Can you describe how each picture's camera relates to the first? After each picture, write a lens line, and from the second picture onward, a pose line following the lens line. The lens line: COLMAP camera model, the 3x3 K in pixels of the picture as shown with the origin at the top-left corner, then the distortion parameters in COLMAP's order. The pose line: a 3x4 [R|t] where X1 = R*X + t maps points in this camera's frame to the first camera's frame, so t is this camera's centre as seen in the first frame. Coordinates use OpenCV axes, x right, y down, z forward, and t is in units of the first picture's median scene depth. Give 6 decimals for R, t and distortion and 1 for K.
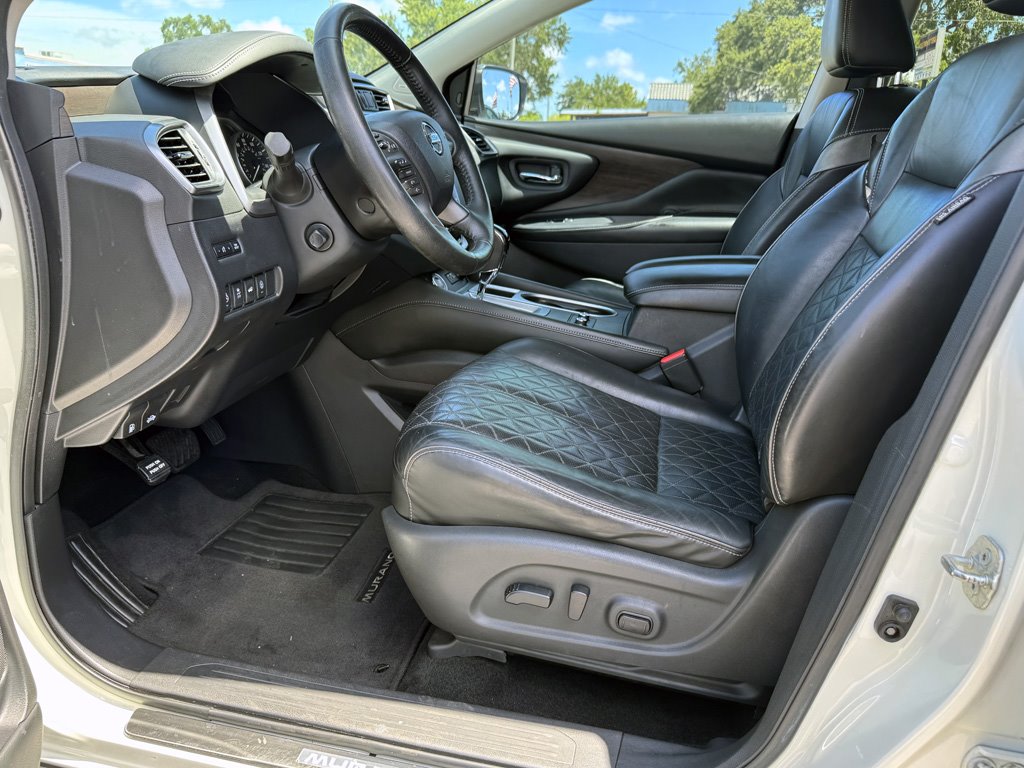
lens RADIAL K [[723.7, 0, 529.7], [0, 723.7, 381.7], [0, 0, 1]] dist [0.056100, -0.066615]
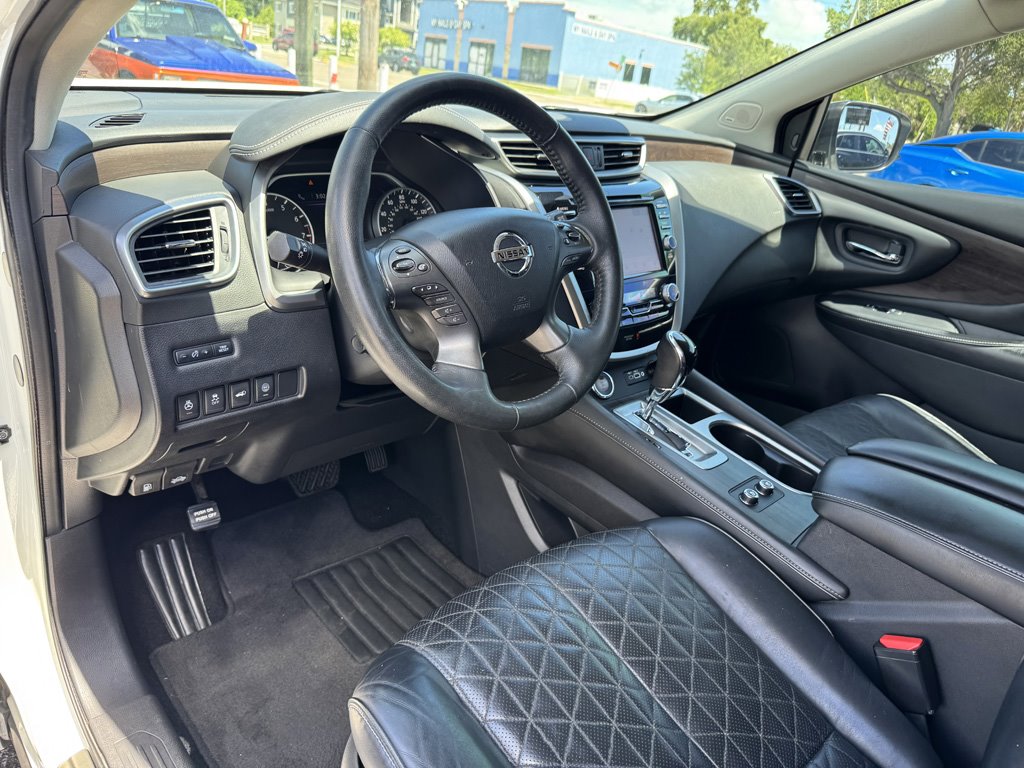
lens RADIAL K [[723.7, 0, 529.7], [0, 723.7, 381.7], [0, 0, 1]] dist [0.056100, -0.066615]
pose [[0.832617, 0.285718, -0.474463, 0.189466], [-0.276205, 0.956739, 0.091440, -0.185324], [0.480063, 0.054915, 0.875514, 0.227685]]
